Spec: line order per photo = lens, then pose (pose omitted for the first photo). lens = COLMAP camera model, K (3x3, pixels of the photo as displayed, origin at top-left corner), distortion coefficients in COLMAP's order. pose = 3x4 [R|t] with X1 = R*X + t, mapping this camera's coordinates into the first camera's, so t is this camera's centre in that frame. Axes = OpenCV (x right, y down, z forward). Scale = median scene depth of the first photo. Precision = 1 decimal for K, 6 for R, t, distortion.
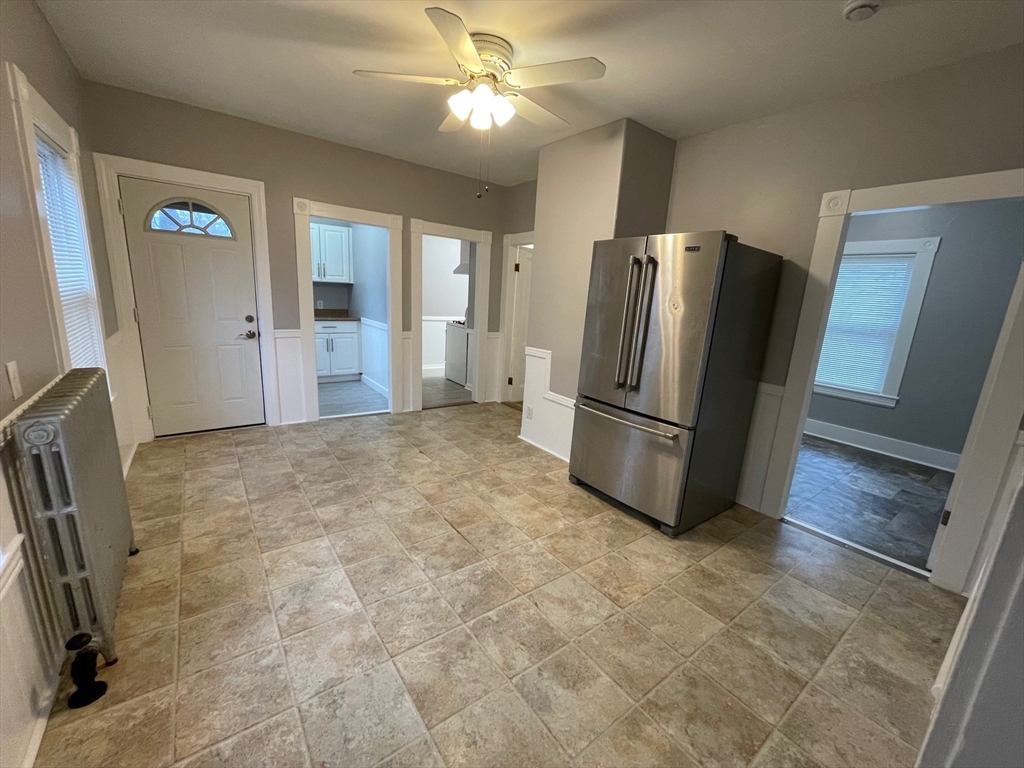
lens RADIAL K [[414.9, 0, 512.0], [0, 414.9, 384.0], [0, 0, 1]] dist [-0.007457, 0.003479]
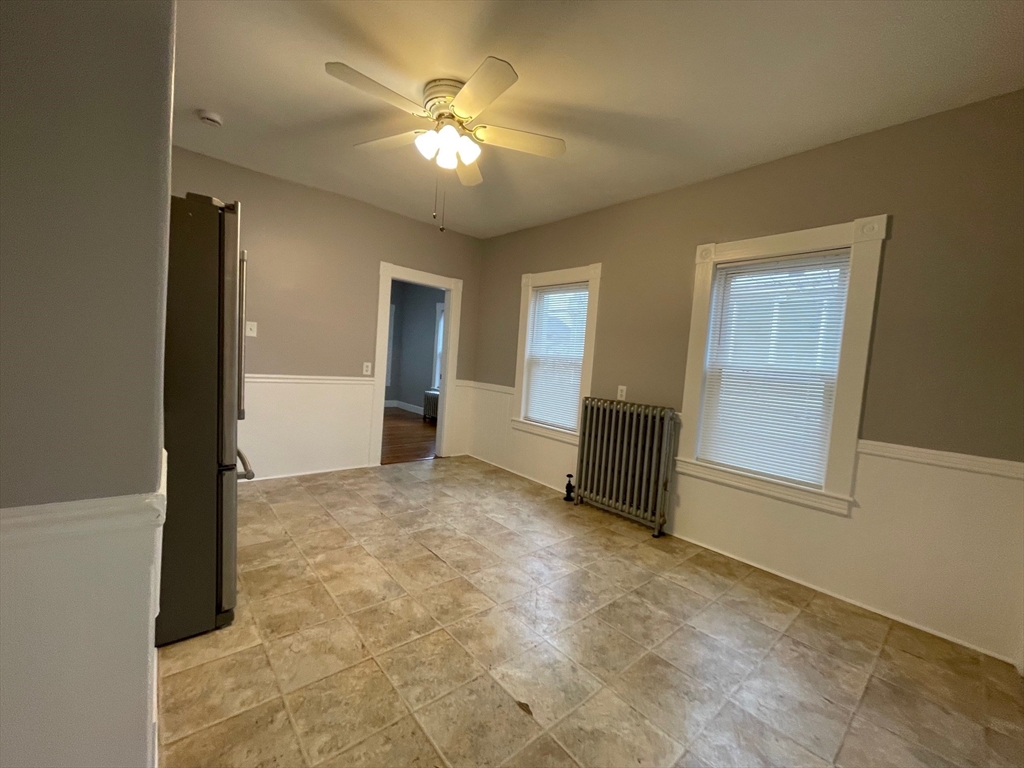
lens RADIAL K [[414.9, 0, 512.0], [0, 414.9, 384.0], [0, 0, 1]] dist [-0.007457, 0.003479]
pose [[-0.988220, -0.128434, -0.083226, -0.180240], [-0.146504, 0.951143, 0.271777, -0.343067], [0.044255, 0.280768, -0.958755, 1.788741]]
